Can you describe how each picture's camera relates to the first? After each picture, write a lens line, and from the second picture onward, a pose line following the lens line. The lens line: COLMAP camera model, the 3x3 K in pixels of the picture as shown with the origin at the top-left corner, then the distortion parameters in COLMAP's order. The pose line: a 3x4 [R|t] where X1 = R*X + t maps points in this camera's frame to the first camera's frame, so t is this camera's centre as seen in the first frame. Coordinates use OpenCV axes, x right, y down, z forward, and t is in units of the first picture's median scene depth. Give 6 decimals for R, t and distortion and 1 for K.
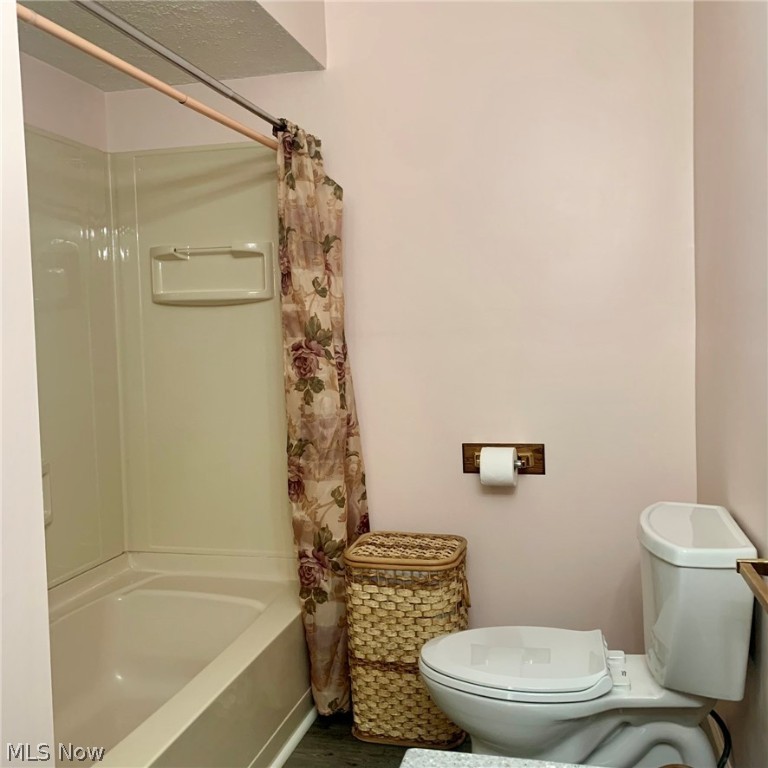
lens RADIAL K [[792.4, 0, 384.0], [0, 792.4, 384.0], [0, 0, 1]] dist [0.071619, -0.188280]
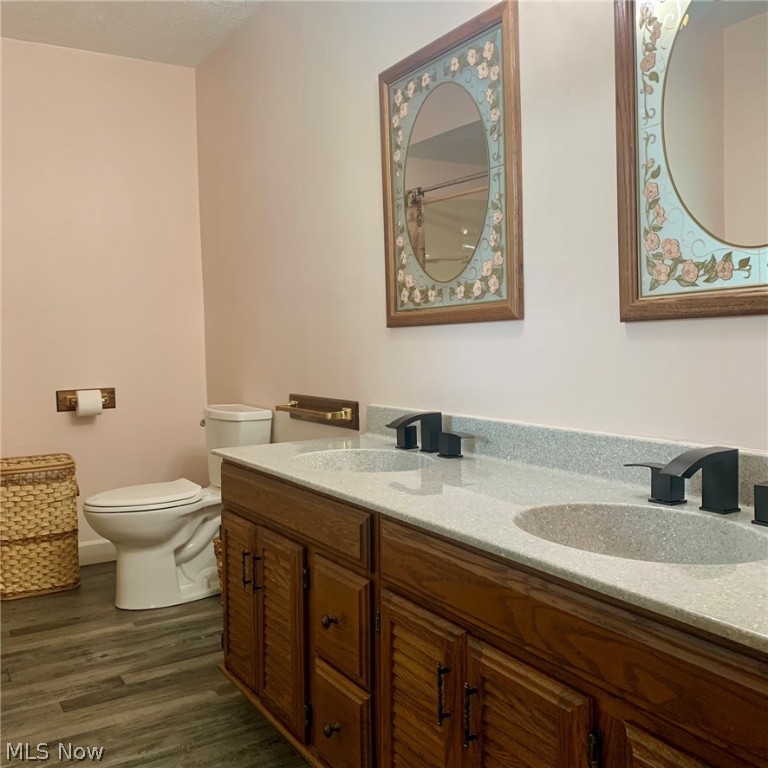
lens RADIAL K [[792.4, 0, 384.0], [0, 792.4, 384.0], [0, 0, 1]] dist [0.071619, -0.188280]
pose [[0.708551, -0.021224, 0.705340, -0.551723], [0.045109, 0.998866, -0.015258, 0.122535], [-0.704216, 0.042629, 0.708705, -0.487641]]
